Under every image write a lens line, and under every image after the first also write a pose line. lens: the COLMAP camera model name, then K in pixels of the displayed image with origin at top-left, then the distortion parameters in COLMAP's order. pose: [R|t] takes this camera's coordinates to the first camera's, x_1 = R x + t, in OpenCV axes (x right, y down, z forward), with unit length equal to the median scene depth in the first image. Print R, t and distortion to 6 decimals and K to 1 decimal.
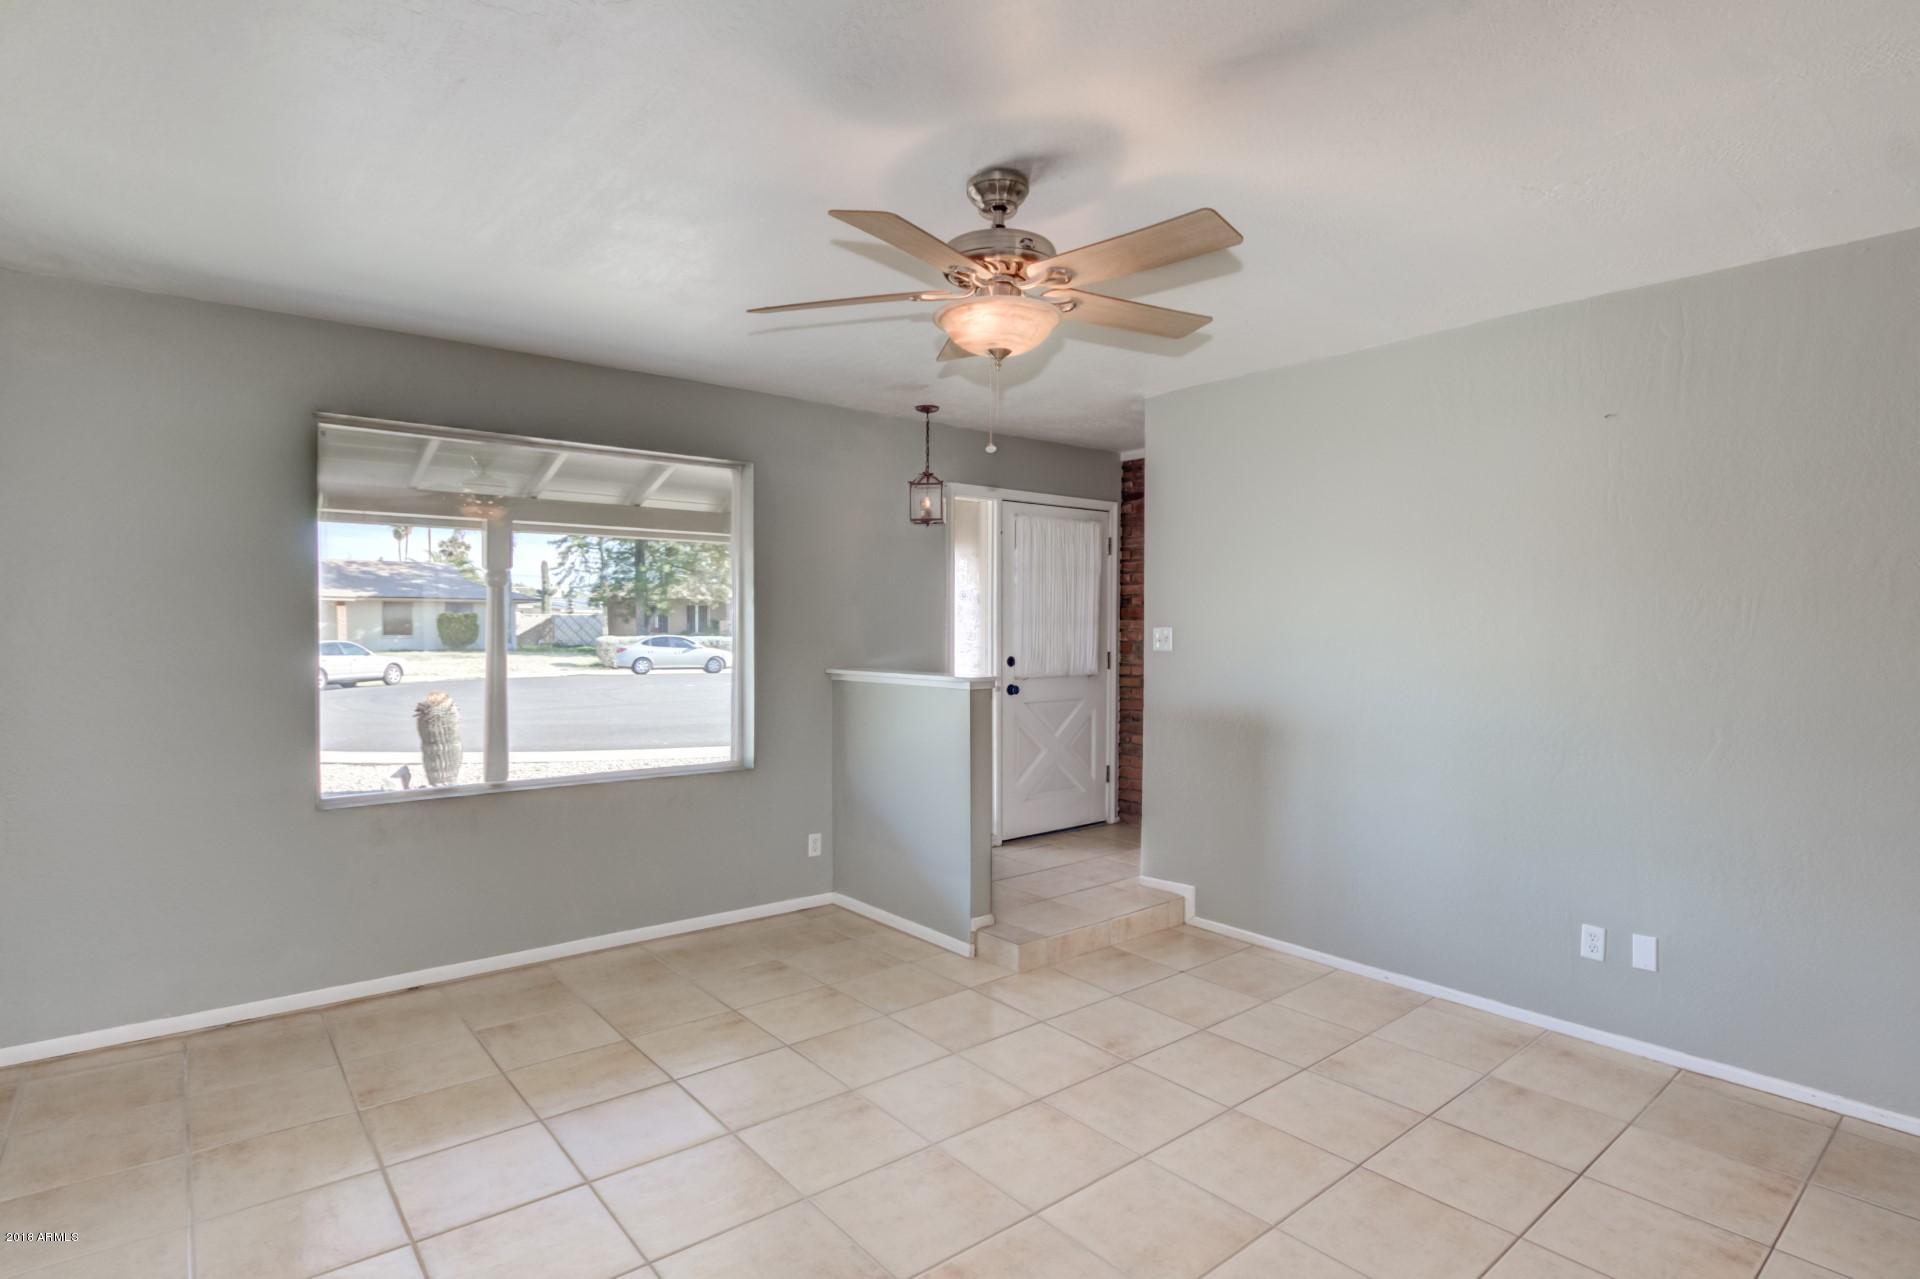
lens RADIAL K [[939.8, 0, 946.7], [0, 939.8, 638.3], [0, 0, 1]] dist [-0.015626, -0.000258]
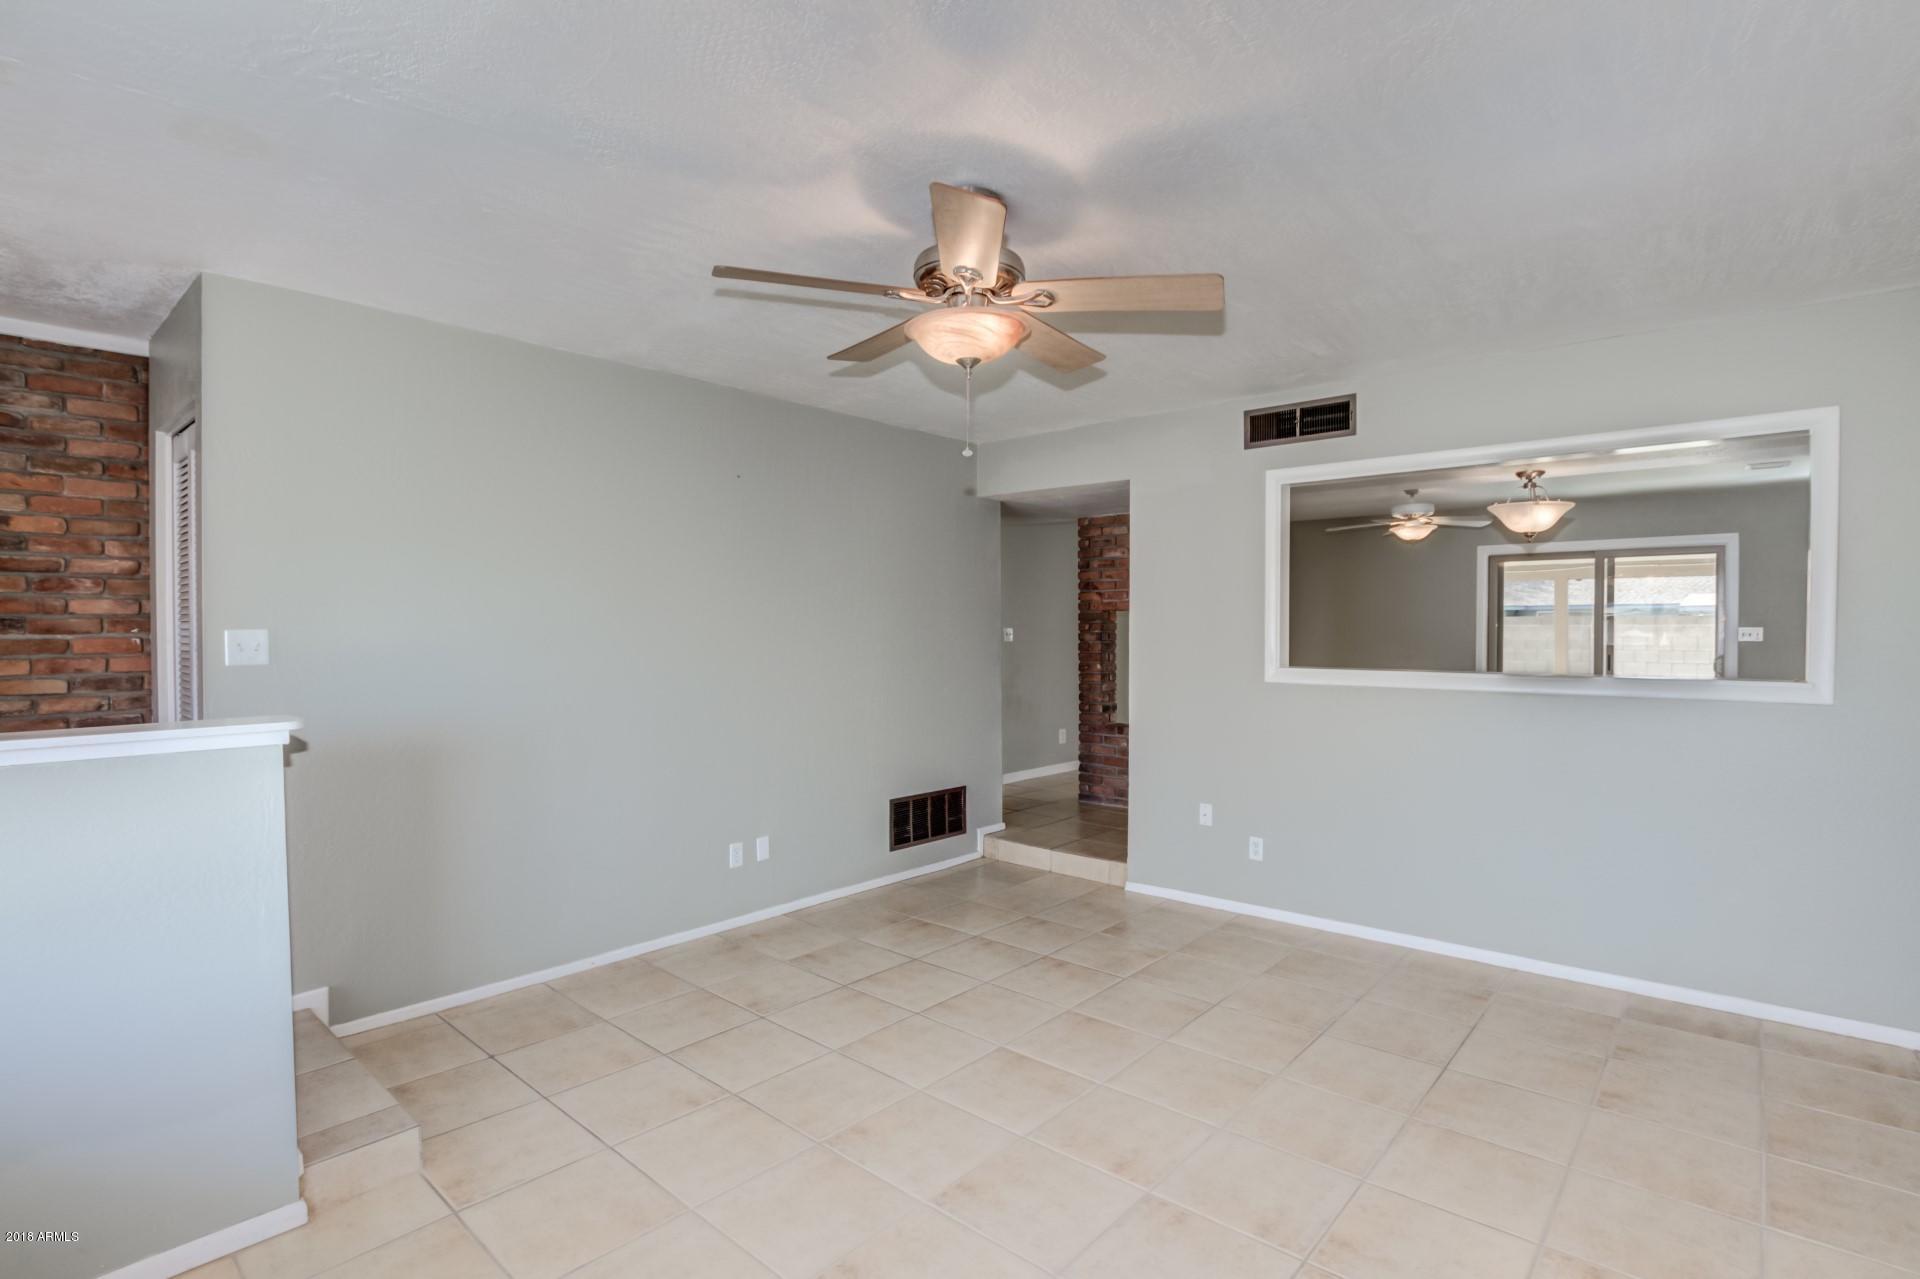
lens RADIAL K [[939.8, 0, 946.7], [0, 939.8, 638.3], [0, 0, 1]] dist [-0.015626, -0.000258]
pose [[-0.159574, -0.007875, 0.987155, -0.757659], [0.010722, 0.999895, 0.009710, -0.007602], [-0.987128, 0.012134, -0.159473, 0.938218]]
